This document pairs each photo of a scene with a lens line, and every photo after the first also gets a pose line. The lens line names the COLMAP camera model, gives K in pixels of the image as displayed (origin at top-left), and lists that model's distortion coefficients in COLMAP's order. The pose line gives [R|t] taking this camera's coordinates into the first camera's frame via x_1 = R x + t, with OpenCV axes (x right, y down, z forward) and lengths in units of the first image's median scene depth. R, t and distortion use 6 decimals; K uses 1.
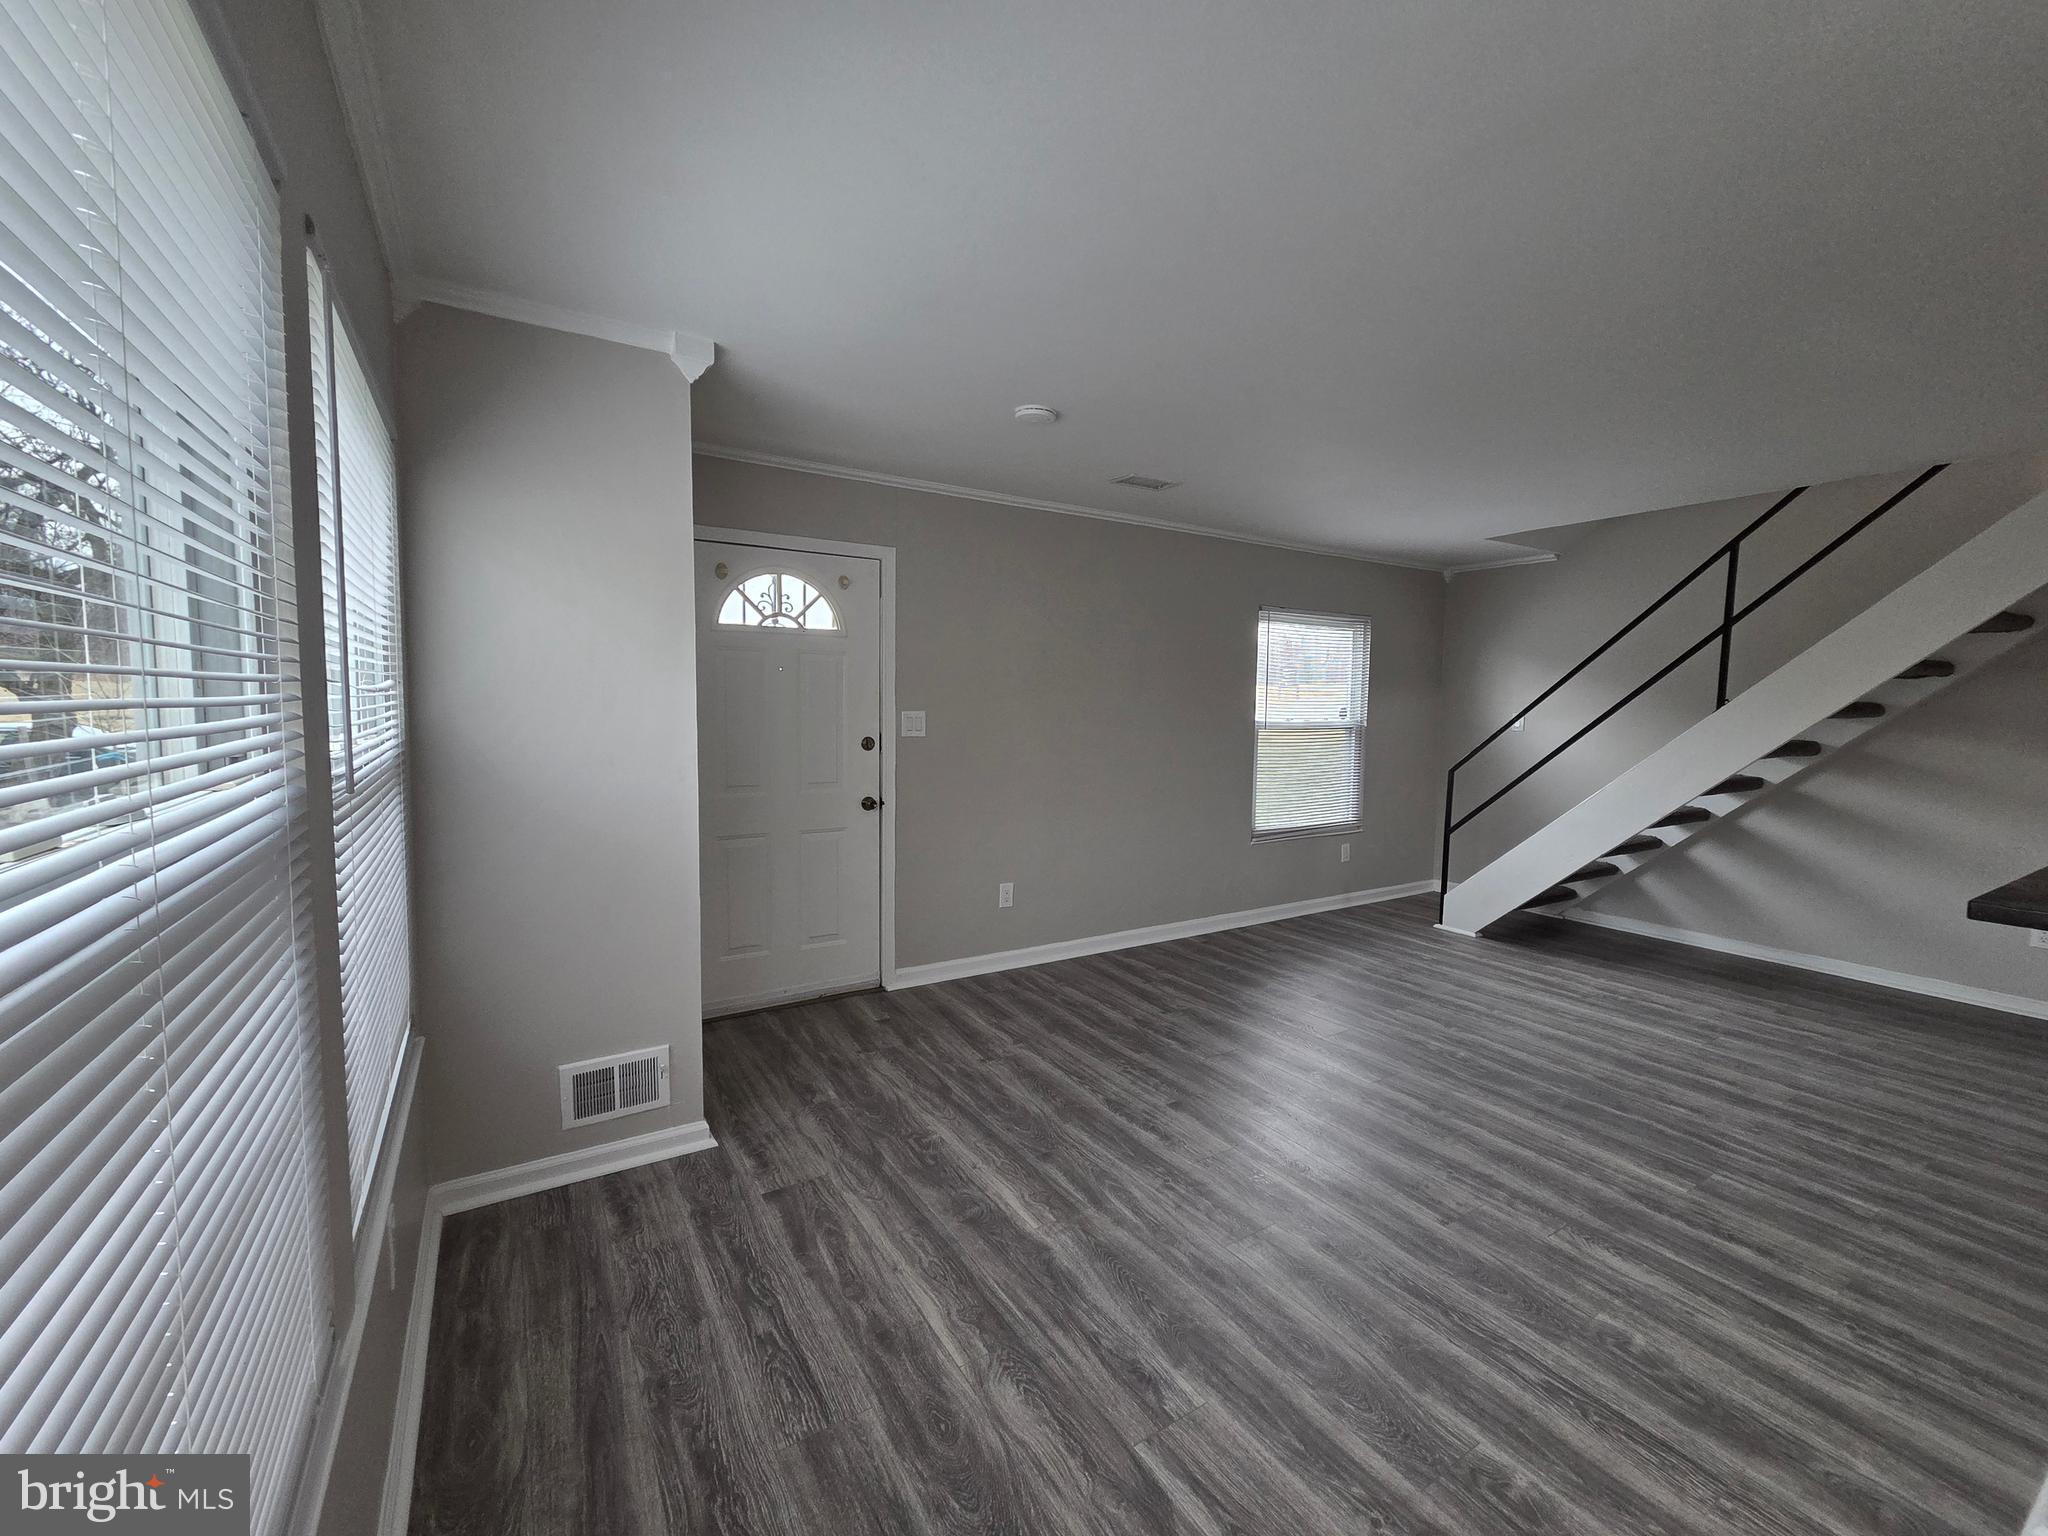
lens RADIAL K [[833.9, 0, 1030.7], [0, 833.9, 759.4], [0, 0, 1]] dist [0.002266, -0.000210]
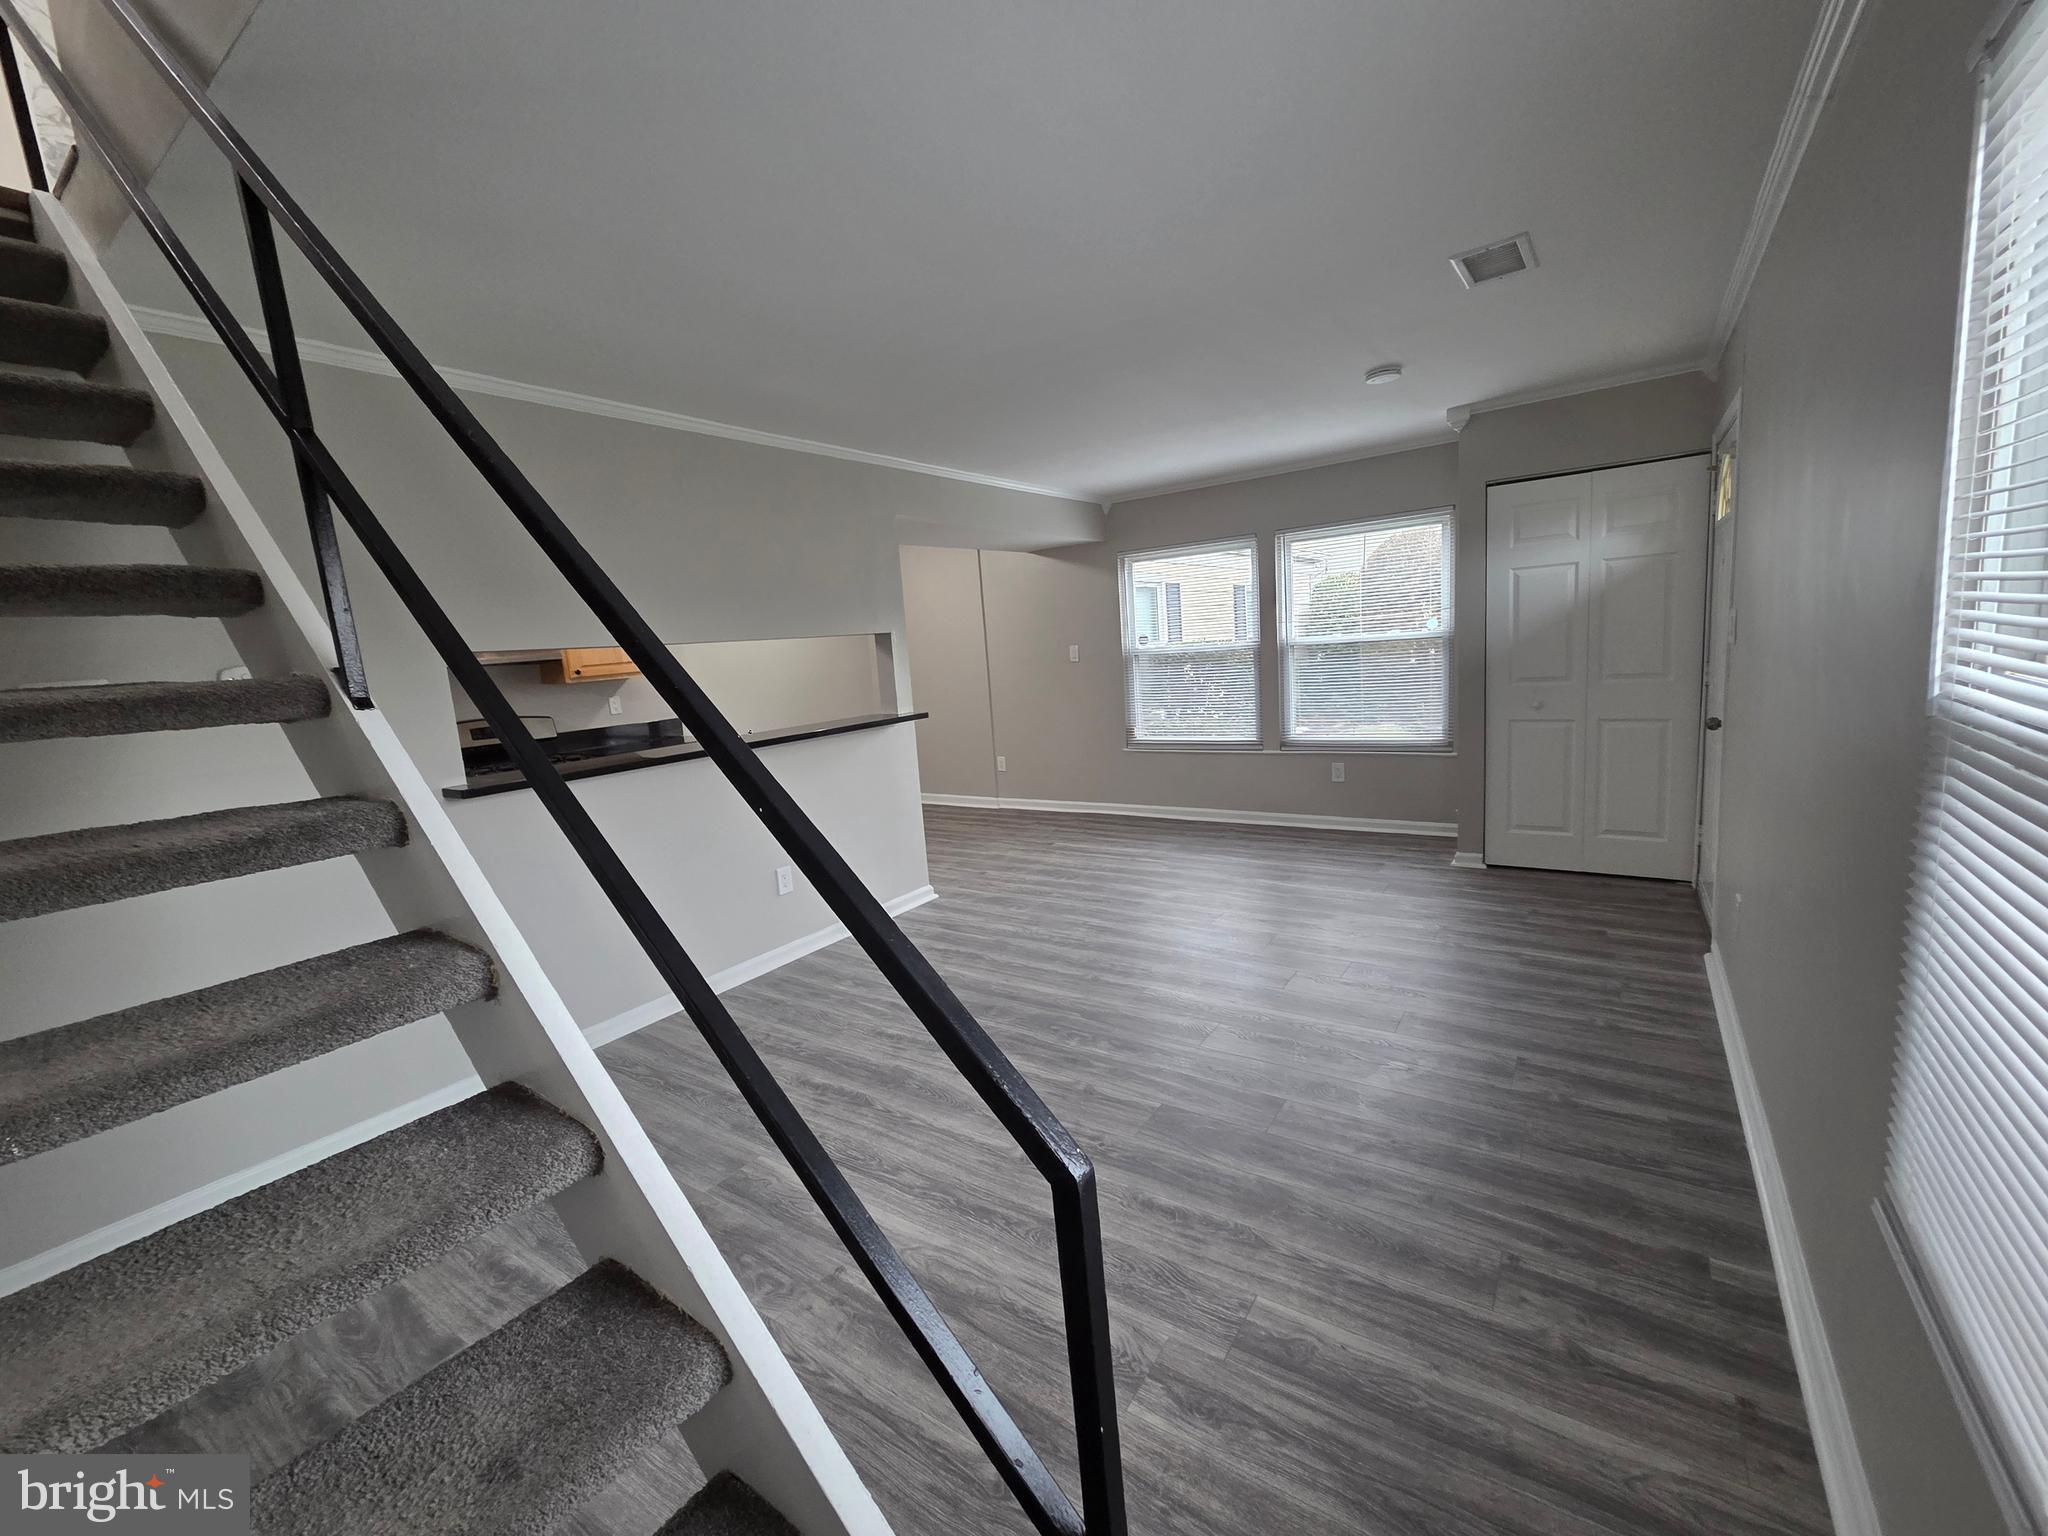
lens RADIAL K [[833.9, 0, 1030.7], [0, 833.9, 759.4], [0, 0, 1]] dist [0.002266, -0.000210]
pose [[-0.916150, 0.109190, -0.385678, 1.102303], [0.033349, 0.979610, 0.198121, -0.141542], [0.399447, 0.168646, -0.901111, 2.198645]]
